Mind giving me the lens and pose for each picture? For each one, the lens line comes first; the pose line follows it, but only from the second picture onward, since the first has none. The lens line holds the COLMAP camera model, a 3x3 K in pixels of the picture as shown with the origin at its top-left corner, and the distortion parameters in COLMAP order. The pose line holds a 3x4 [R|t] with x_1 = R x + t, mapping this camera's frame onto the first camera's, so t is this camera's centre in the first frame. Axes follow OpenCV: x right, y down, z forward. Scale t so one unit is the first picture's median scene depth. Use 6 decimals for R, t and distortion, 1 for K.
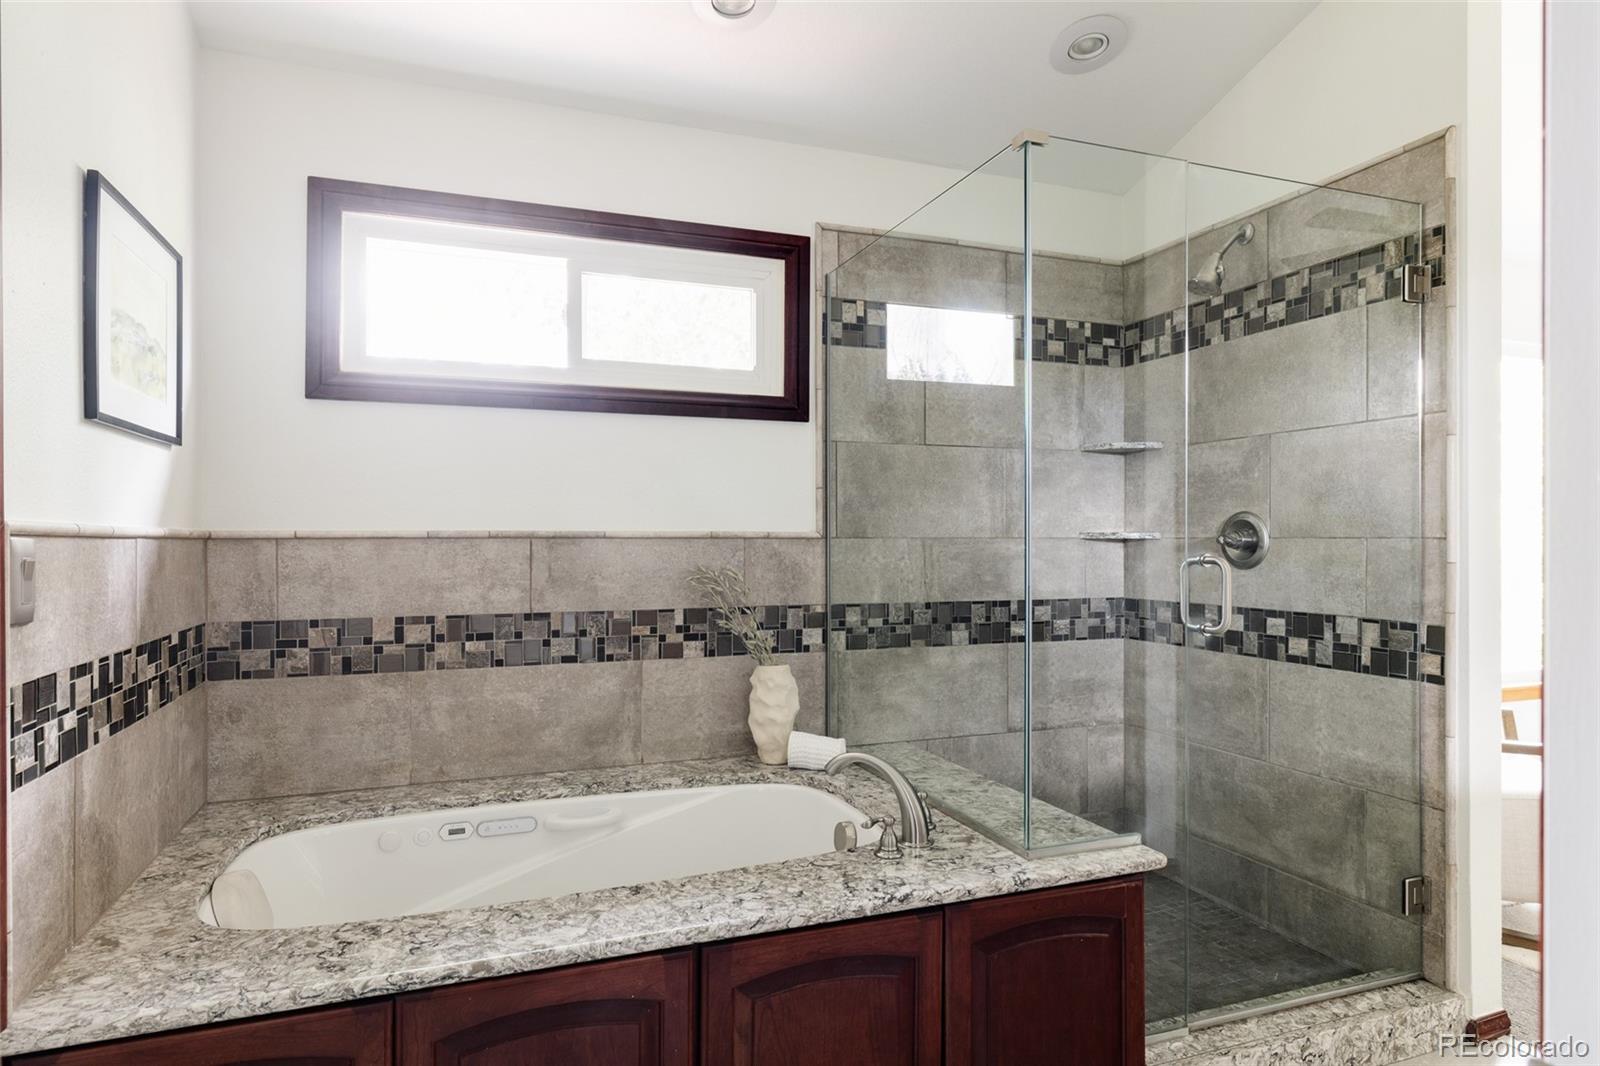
lens RADIAL K [[919.8, 0, 799.6], [0, 919.8, 528.2], [0, 0, 1]] dist [0.001420, -0.000605]
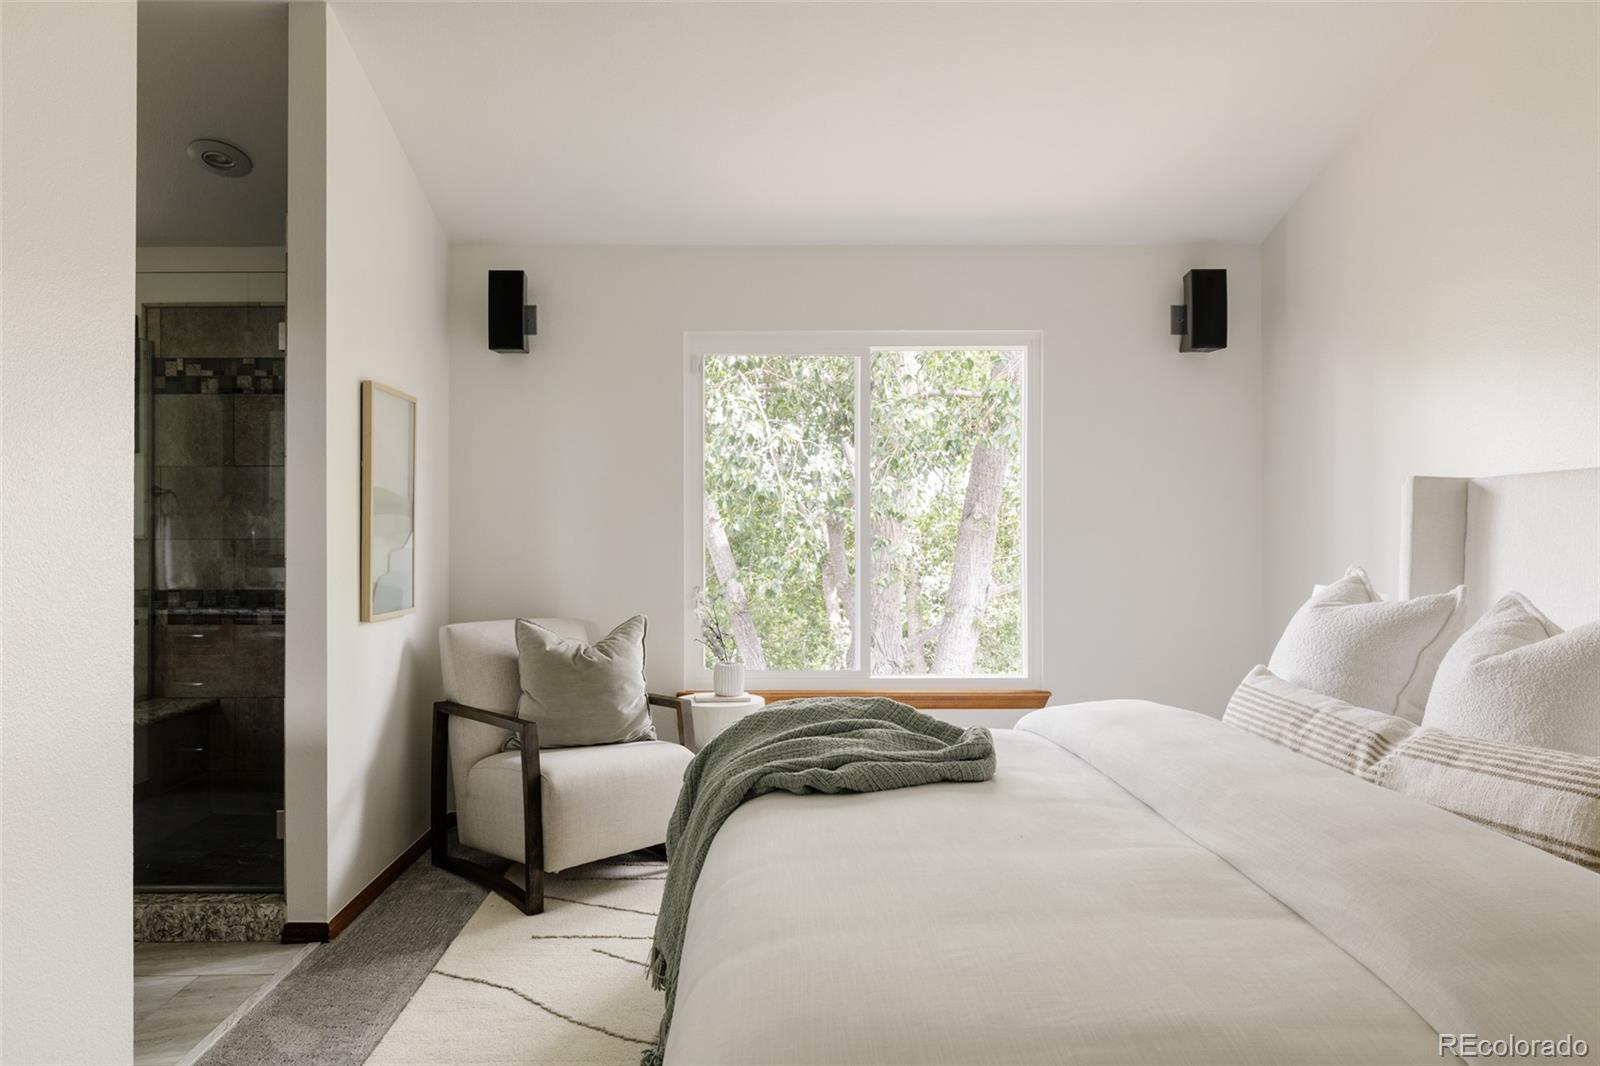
lens RADIAL K [[985.8, 0, 790.2], [0, 985.8, 529.3], [0, 0, 1]] dist [0.000476, -0.004972]
pose [[0.935962, -0.008132, -0.352008, 1.461732], [0.007321, 0.999967, -0.003635, 0.007814], [0.352026, 0.000825, 0.935990, -0.007765]]
